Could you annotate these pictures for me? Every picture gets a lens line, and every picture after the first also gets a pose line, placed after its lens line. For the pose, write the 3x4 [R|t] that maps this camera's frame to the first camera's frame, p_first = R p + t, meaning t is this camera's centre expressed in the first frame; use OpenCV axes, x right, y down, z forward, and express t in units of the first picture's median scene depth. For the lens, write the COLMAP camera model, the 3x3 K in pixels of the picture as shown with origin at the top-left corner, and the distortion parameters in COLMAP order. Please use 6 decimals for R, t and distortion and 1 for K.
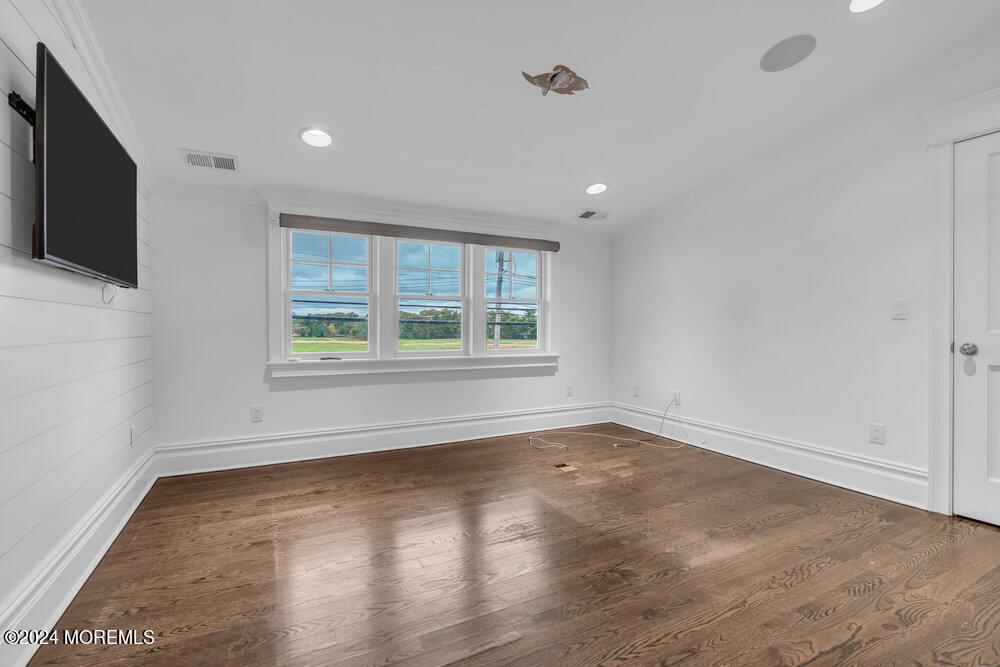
lens RADIAL K [[451.3, 0, 484.3], [0, 451.3, 331.7], [0, 0, 1]] dist [0.001751, -0.000169]
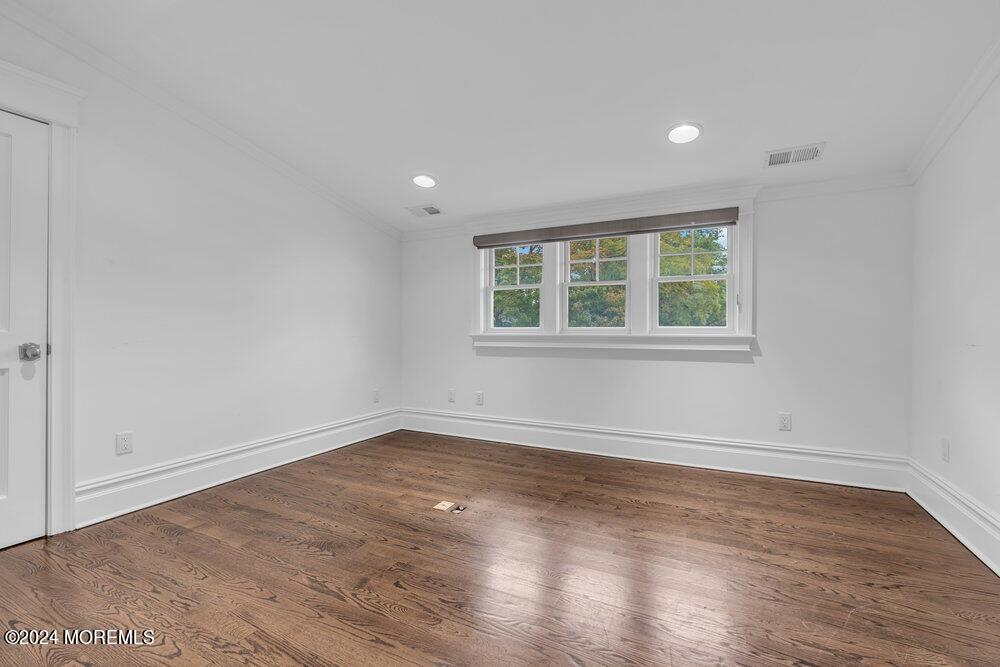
lens RADIAL K [[451.3, 0, 484.3], [0, 451.3, 331.7], [0, 0, 1]] dist [0.001751, -0.000169]
pose [[0.585450, -0.000603, -0.810708, 0.566188], [-0.002895, 0.999992, -0.002834, 0.000422], [0.810703, 0.004006, 0.585444, 0.288193]]
